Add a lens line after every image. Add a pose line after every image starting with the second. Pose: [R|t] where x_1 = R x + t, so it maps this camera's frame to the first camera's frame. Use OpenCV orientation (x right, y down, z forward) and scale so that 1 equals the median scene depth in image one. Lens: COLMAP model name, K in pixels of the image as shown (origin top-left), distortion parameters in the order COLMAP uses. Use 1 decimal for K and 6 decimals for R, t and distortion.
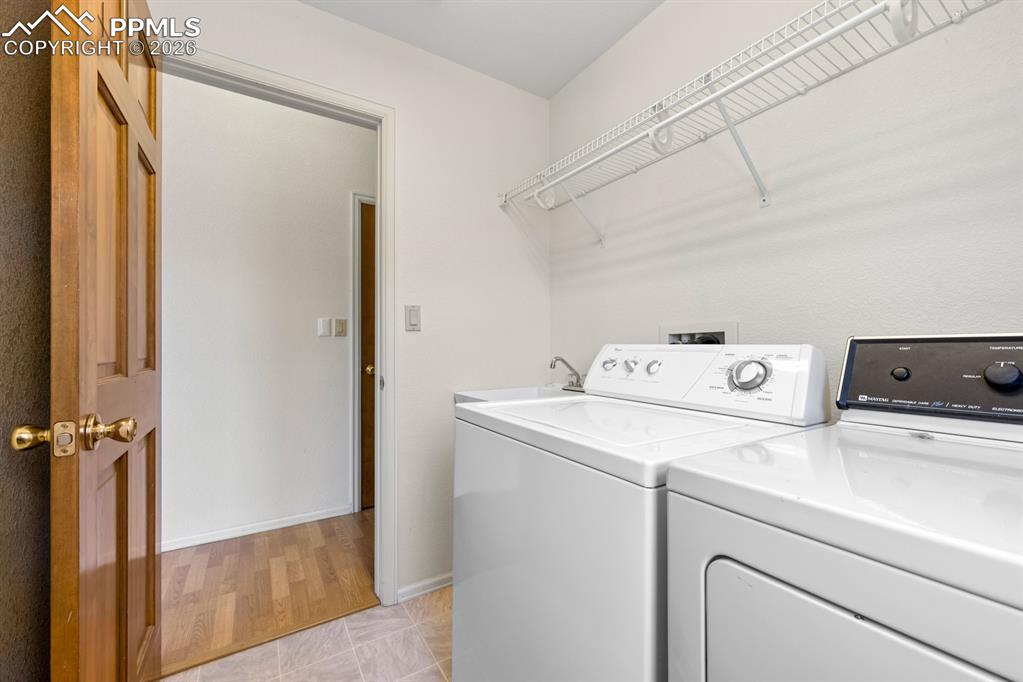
lens RADIAL K [[404.0, 0, 511.5], [0, 404.0, 341.0], [0, 0, 1]] dist [-0.003278, -0.000299]
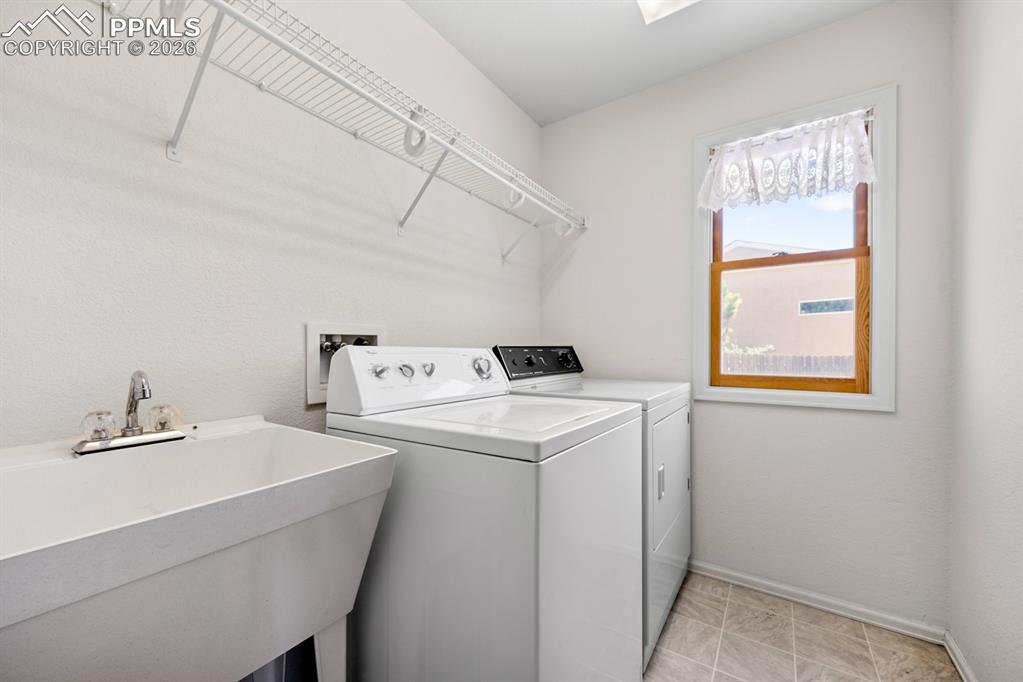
lens RADIAL K [[404.0, 0, 511.5], [0, 404.0, 341.0], [0, 0, 1]] dist [-0.003278, -0.000299]
pose [[-0.405058, 0.016349, 0.914145, -0.630011], [-0.020208, 0.999436, -0.026829, 0.016084], [-0.914068, -0.029341, -0.404499, 1.146828]]
